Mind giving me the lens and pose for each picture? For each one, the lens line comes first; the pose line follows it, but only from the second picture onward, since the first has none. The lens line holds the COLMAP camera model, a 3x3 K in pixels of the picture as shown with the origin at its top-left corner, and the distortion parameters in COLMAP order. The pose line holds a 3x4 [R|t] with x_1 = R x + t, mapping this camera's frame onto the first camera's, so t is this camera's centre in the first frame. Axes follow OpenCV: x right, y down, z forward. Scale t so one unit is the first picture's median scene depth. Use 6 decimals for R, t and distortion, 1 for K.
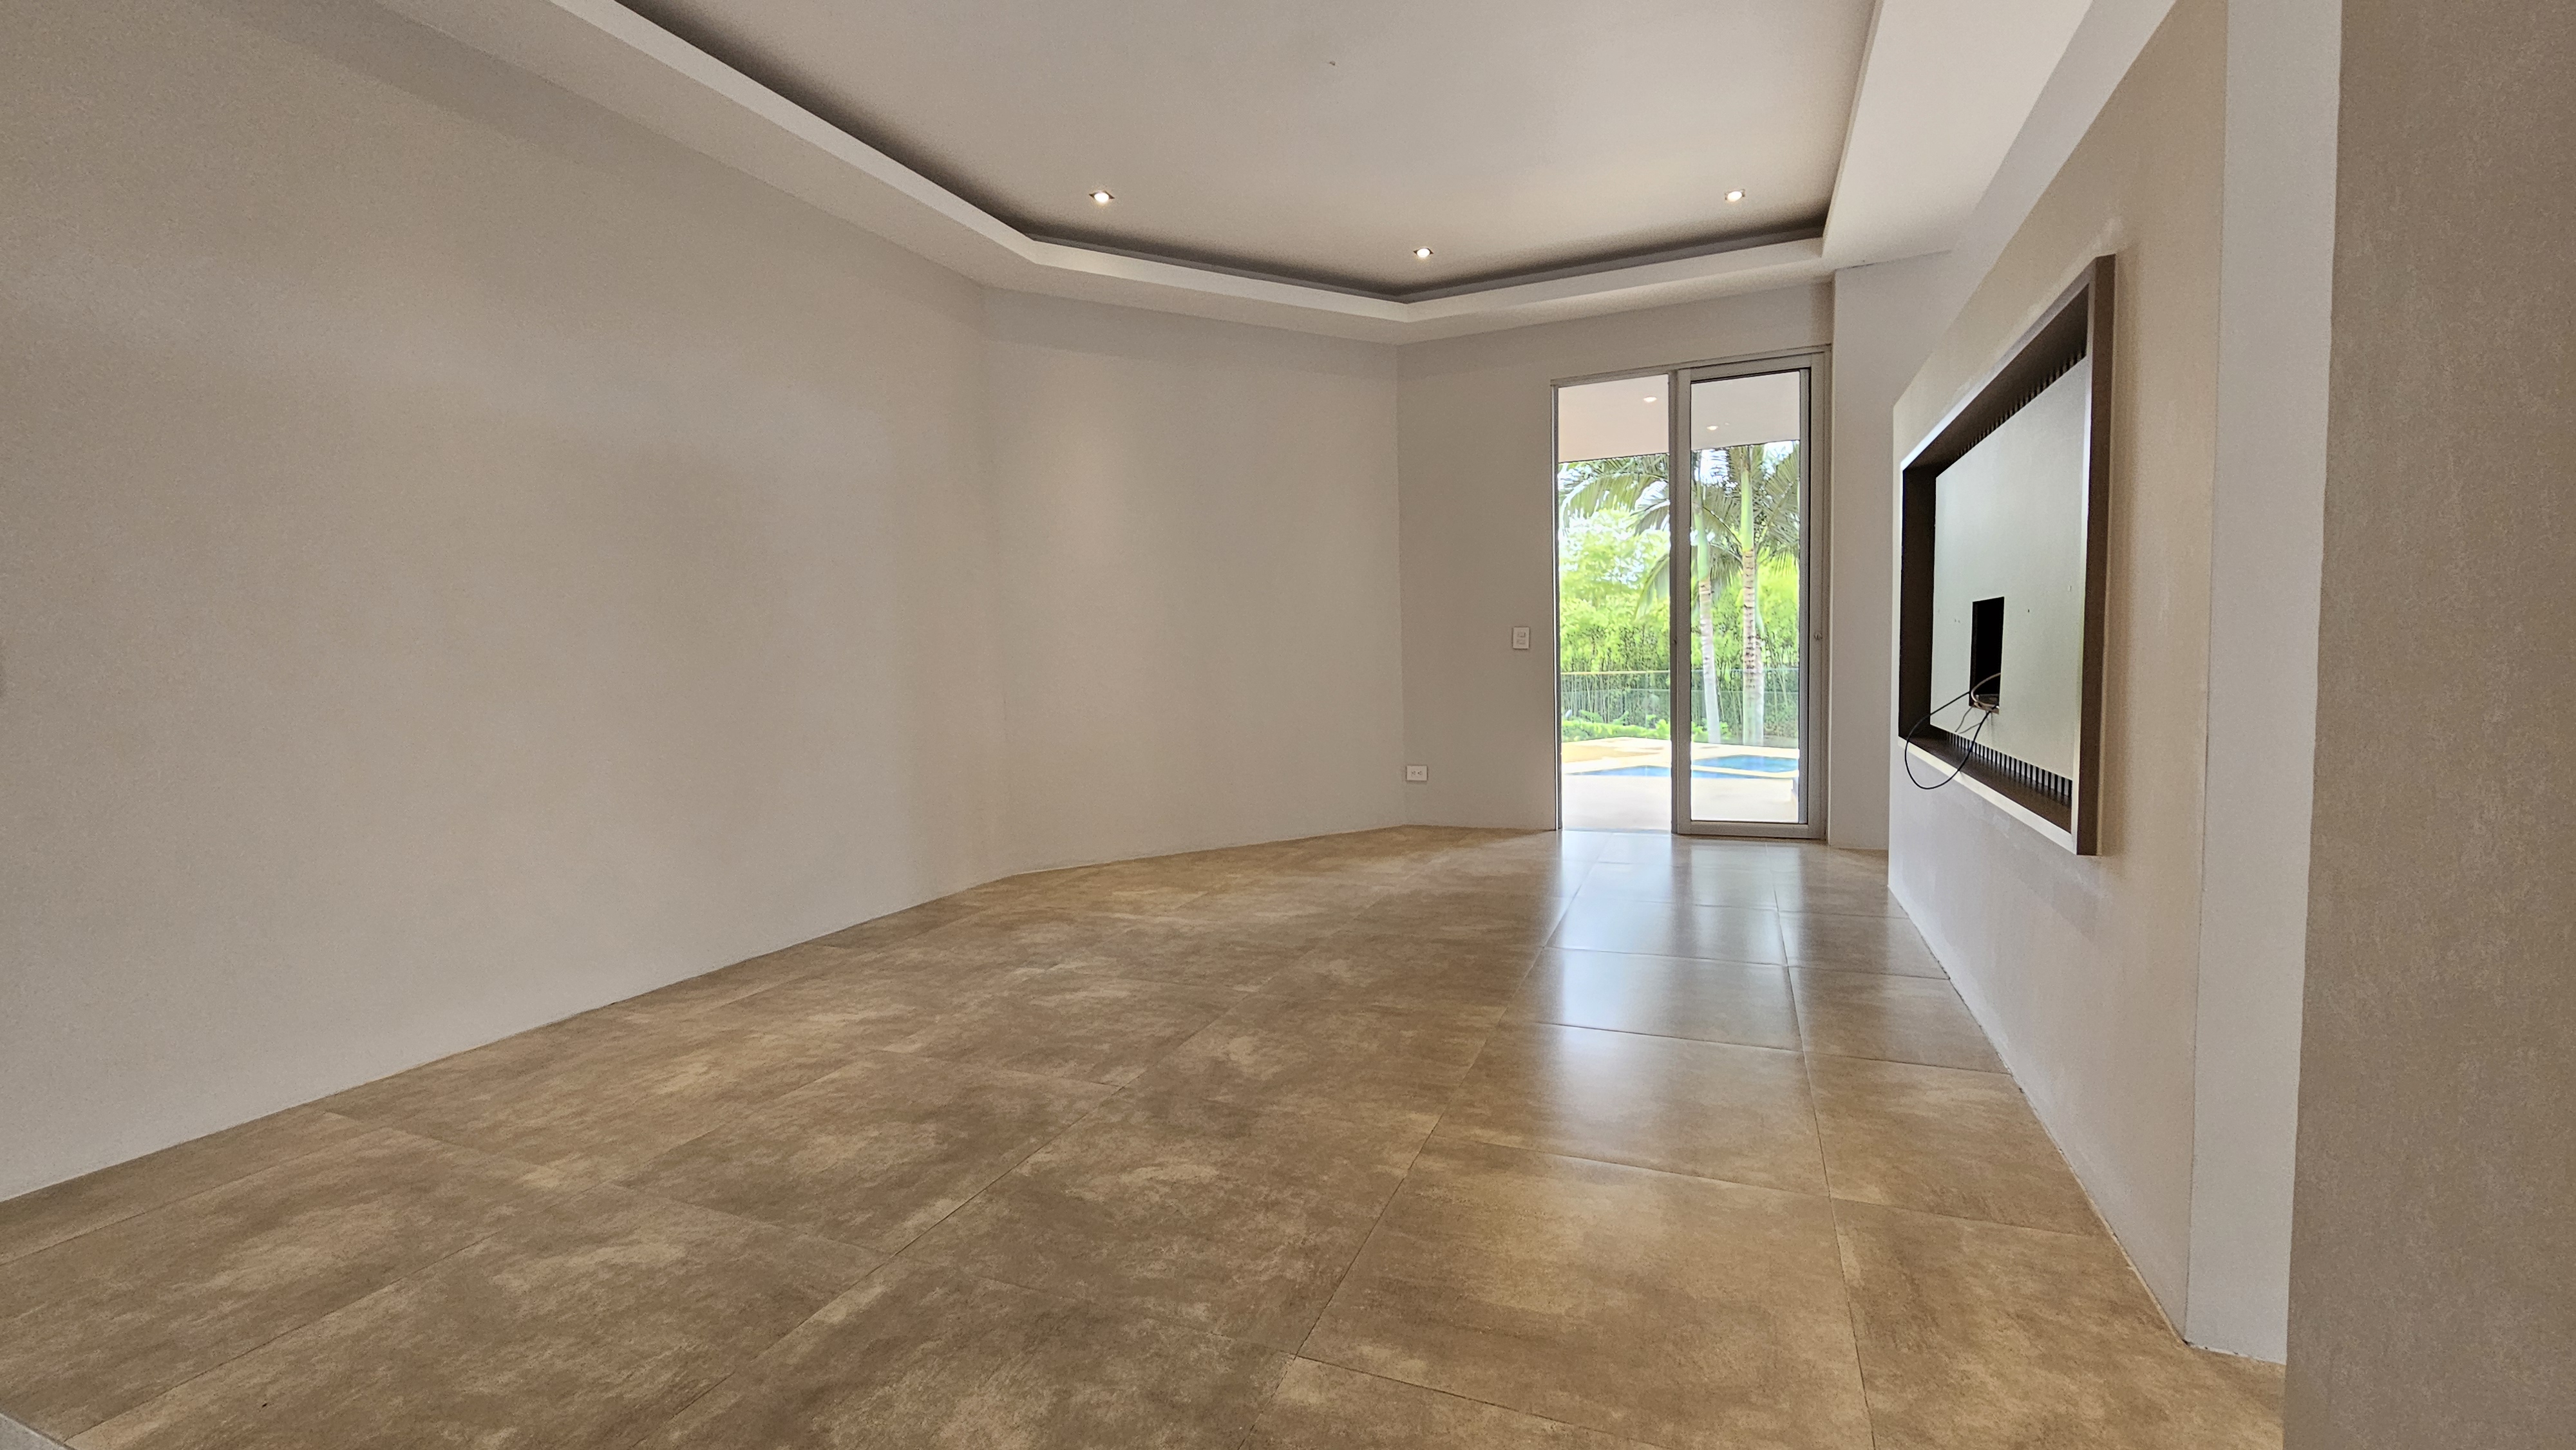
lens RADIAL K [[1055.6, 0, 1284.6], [0, 1055.6, 734.7], [0, 0, 1]] dist [0.000527, -0.000388]
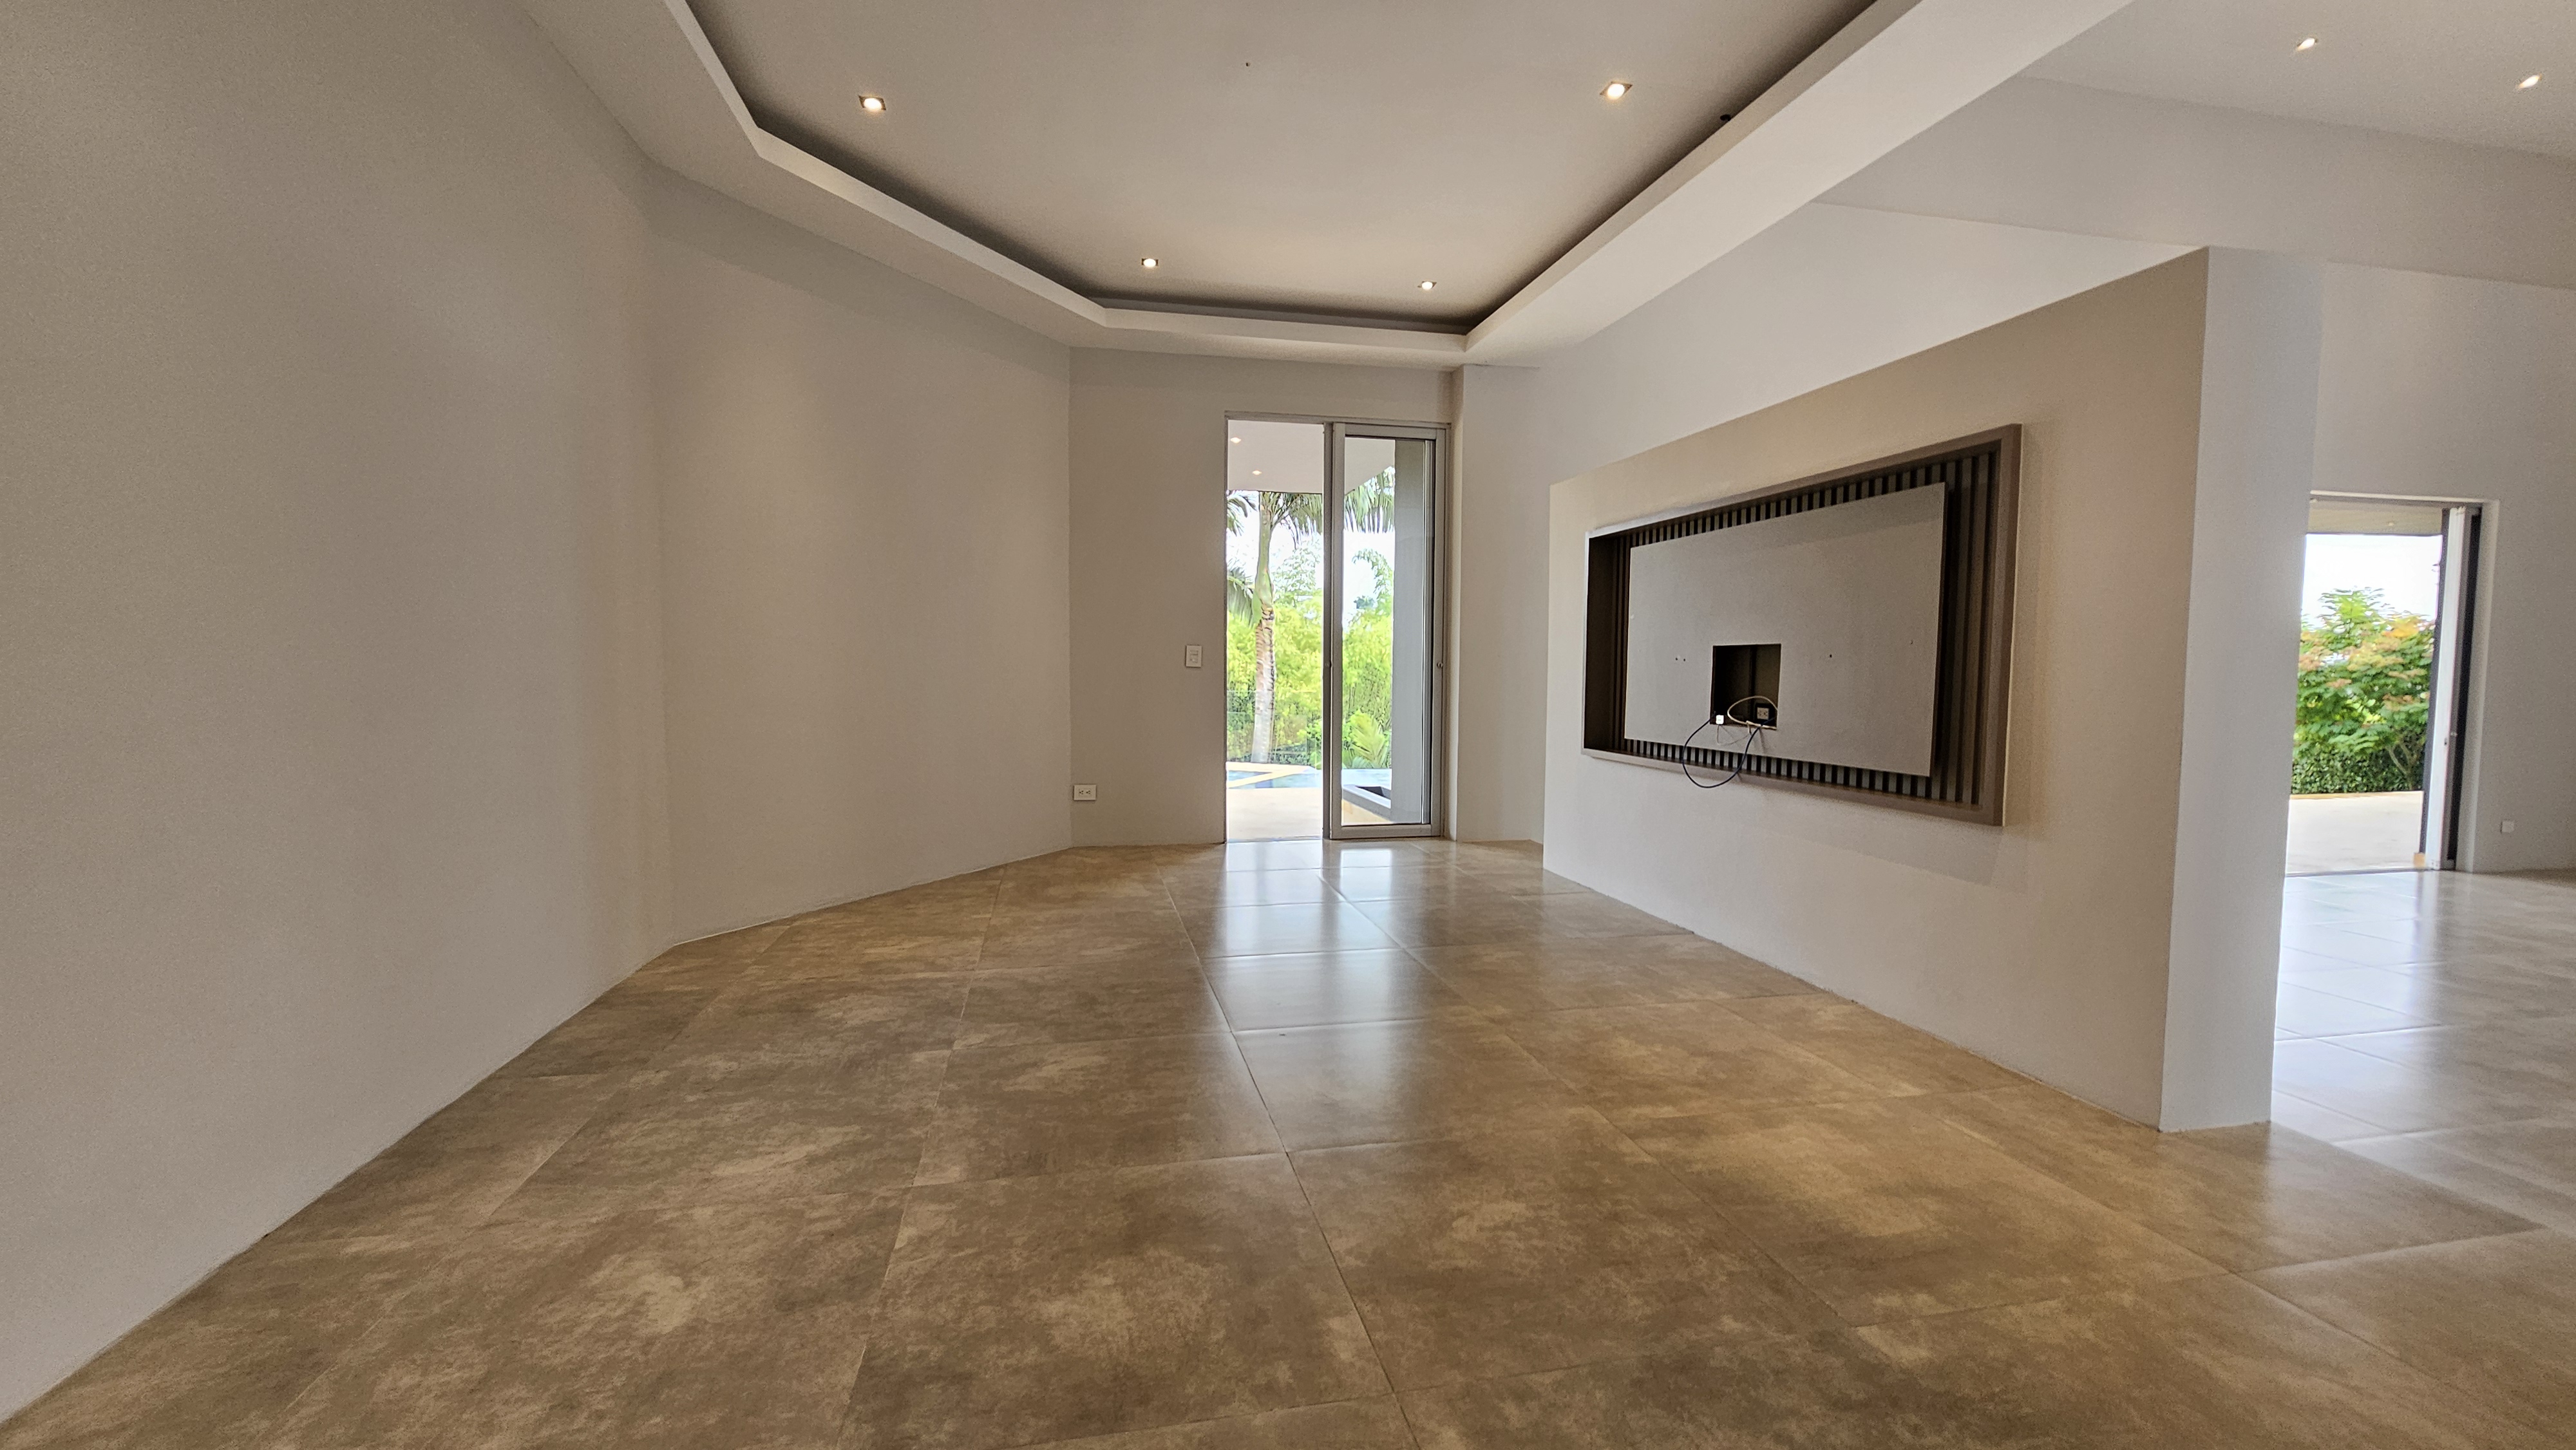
lens RADIAL K [[1050.5, 0, 1288.0], [0, 1050.5, 725.0], [0, 0, 1]] dist [-0.000575, -0.000082]
pose [[0.819848, 0.001970, 0.572577, -0.483977], [0.011984, 0.999716, -0.020600, -0.004811], [-0.572455, 0.023751, 0.819592, 0.197038]]
